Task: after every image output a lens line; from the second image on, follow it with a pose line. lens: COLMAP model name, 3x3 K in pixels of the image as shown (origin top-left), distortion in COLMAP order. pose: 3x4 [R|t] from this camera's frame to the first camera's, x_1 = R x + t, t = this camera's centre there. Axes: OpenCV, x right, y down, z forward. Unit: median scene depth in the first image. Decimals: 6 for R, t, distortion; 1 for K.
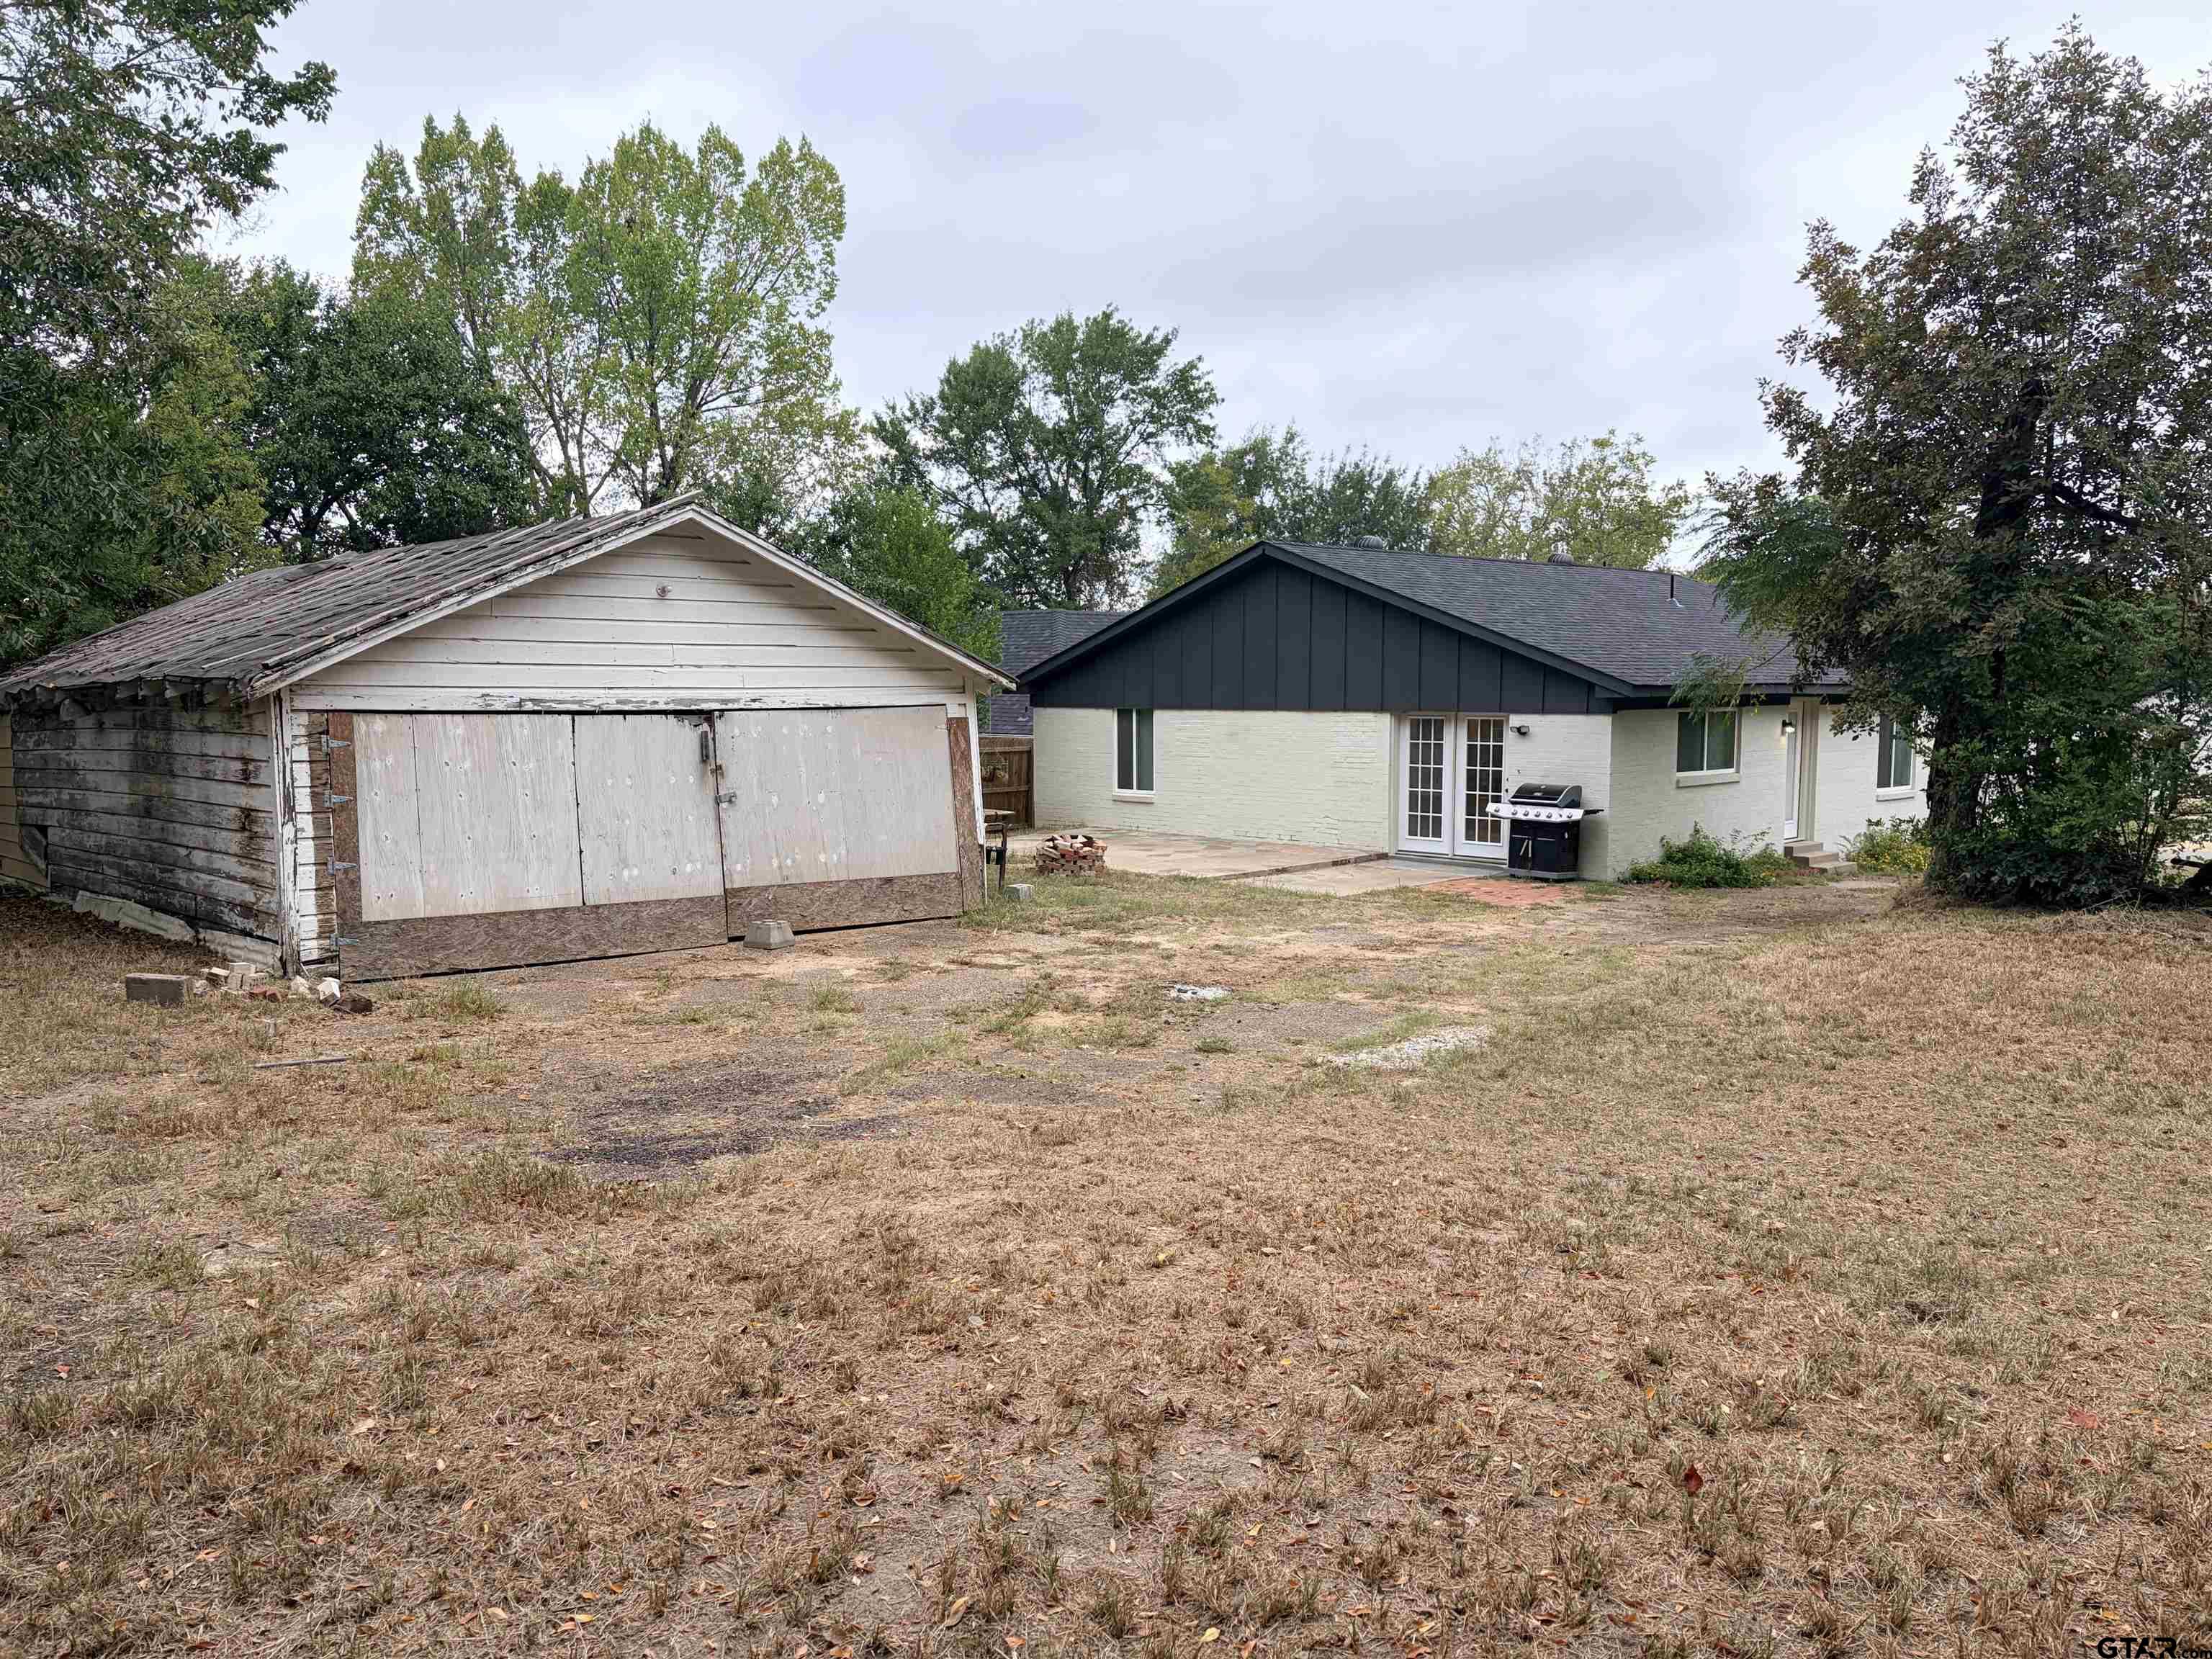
lens RADIAL K [[1702.9, 0, 1106.0], [0, 1702.9, 829.5], [0, 0, 1]] dist [0.054459, -0.045742]
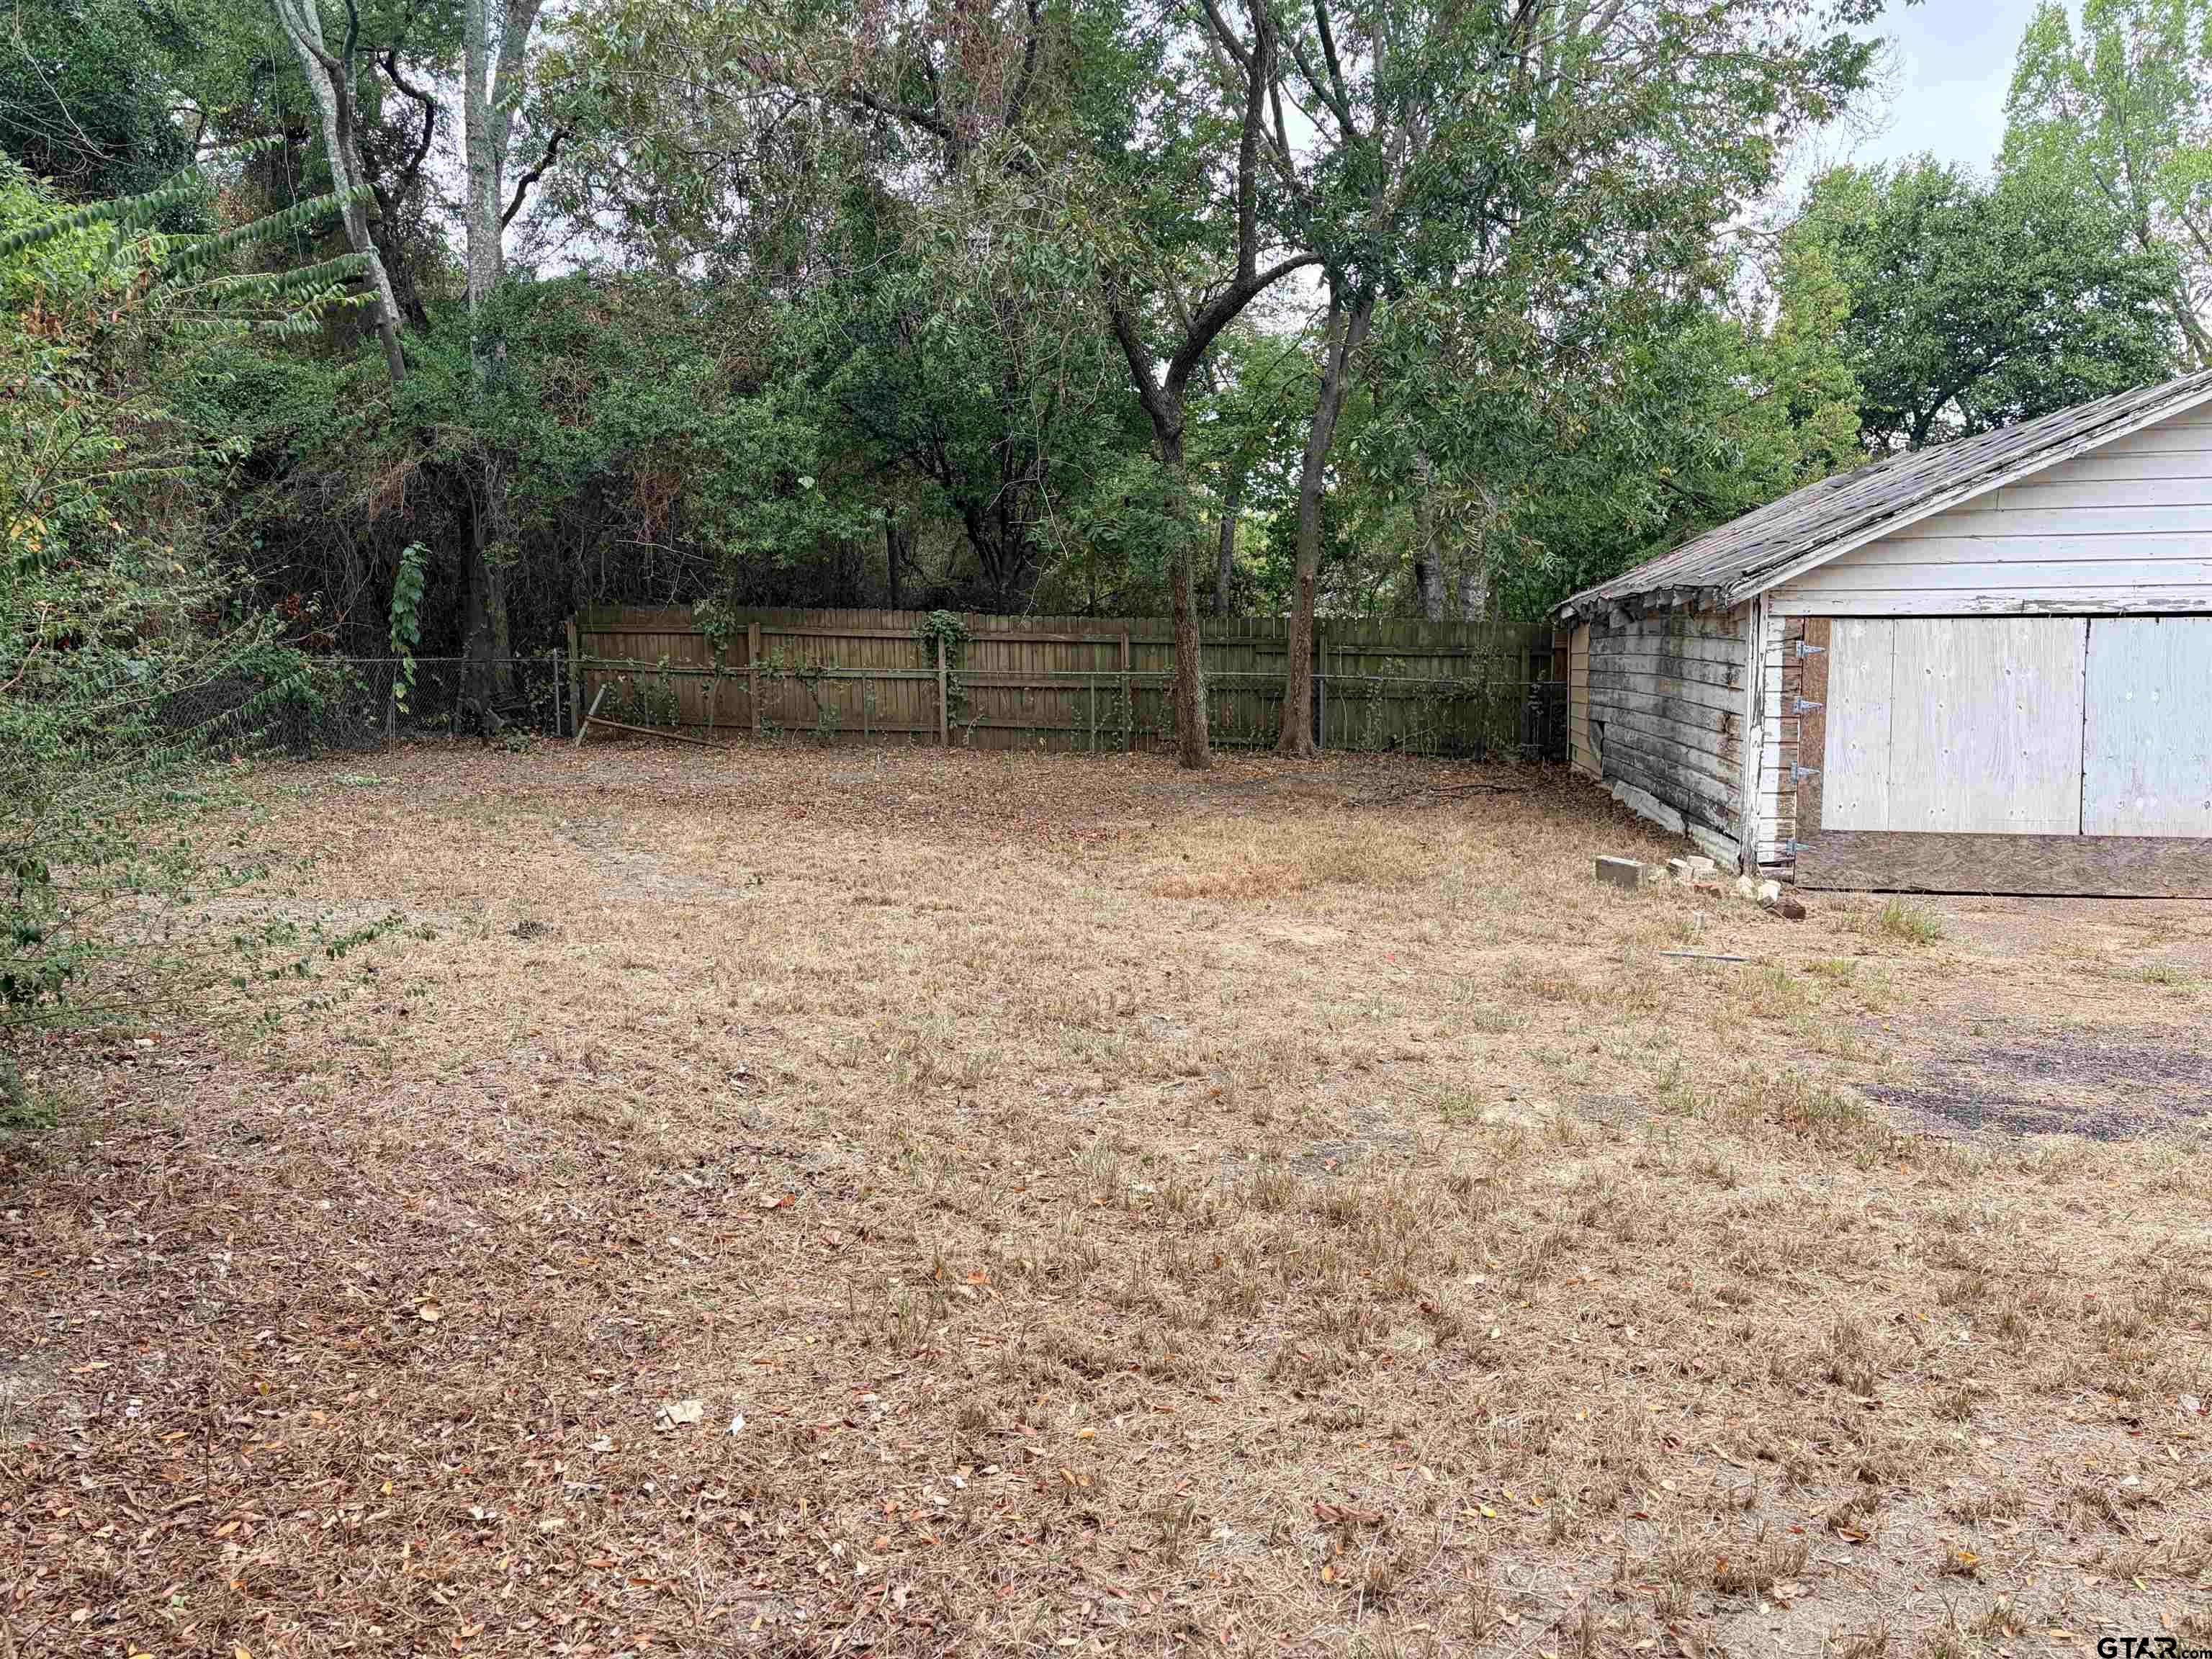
lens RADIAL K [[1702.9, 0, 1106.0], [0, 1702.9, 829.5], [0, 0, 1]] dist [0.054459, -0.045742]
pose [[0.613712, 0.090866, -0.784284, 0.092422], [-0.049914, 0.995833, 0.076317, -0.001334], [0.787951, -0.007690, 0.615690, 0.062702]]
